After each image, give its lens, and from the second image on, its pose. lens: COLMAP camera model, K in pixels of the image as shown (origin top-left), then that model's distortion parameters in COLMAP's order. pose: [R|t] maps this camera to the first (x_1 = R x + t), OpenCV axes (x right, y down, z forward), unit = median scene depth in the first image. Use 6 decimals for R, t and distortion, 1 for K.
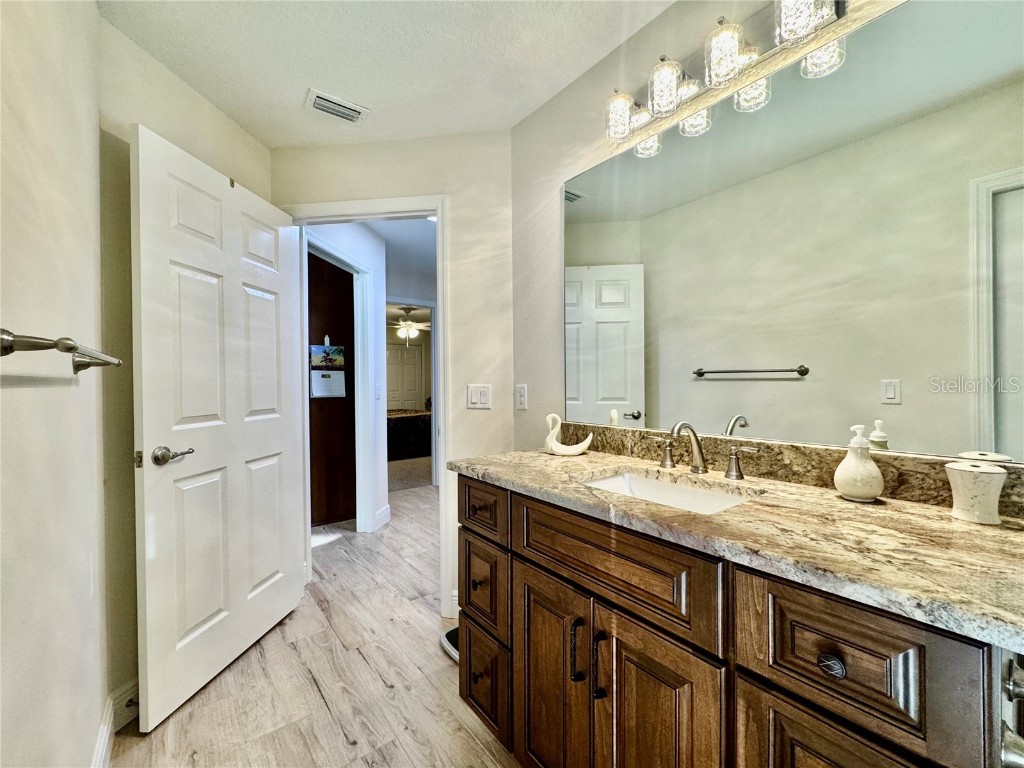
lens RADIAL K [[424.1, 0, 511.5], [0, 424.1, 384.7], [0, 0, 1]] dist [-0.002241, -0.000815]
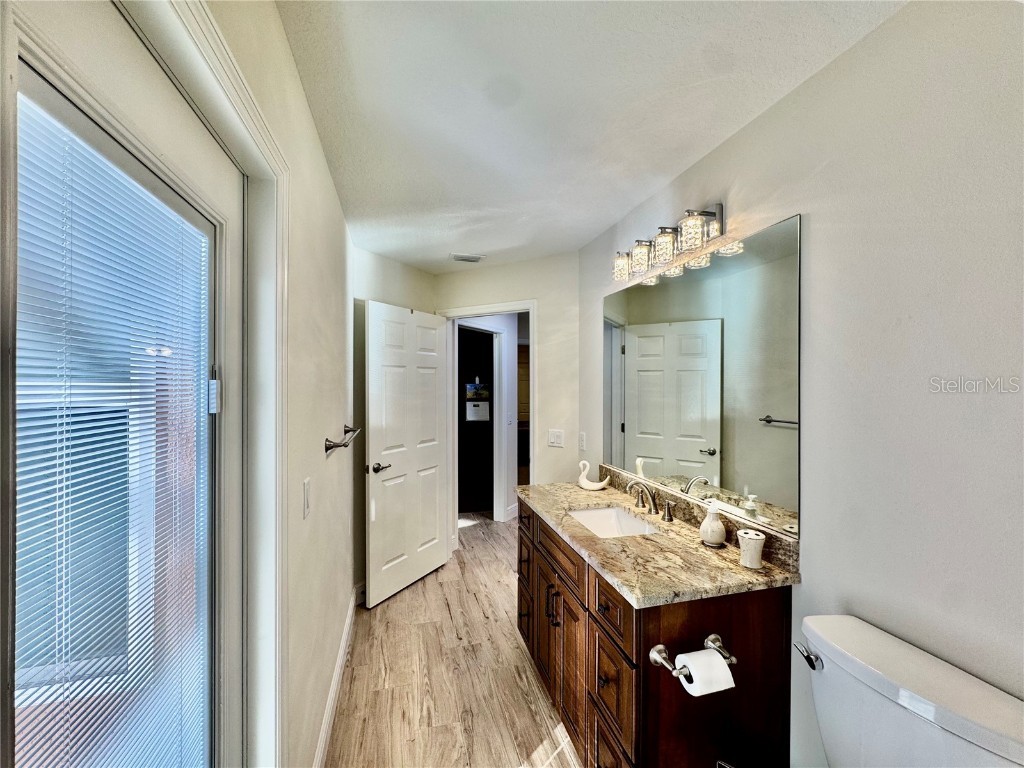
lens RADIAL K [[415.3, 0, 510.6], [0, 415.3, 383.2], [0, 0, 1]] dist [-0.000231, -0.000382]
pose [[0.920966, 0.008561, -0.389548, 0.430752], [-0.009608, 0.999954, -0.000739, -0.203416], [0.389523, 0.004423, 0.921006, -0.467685]]
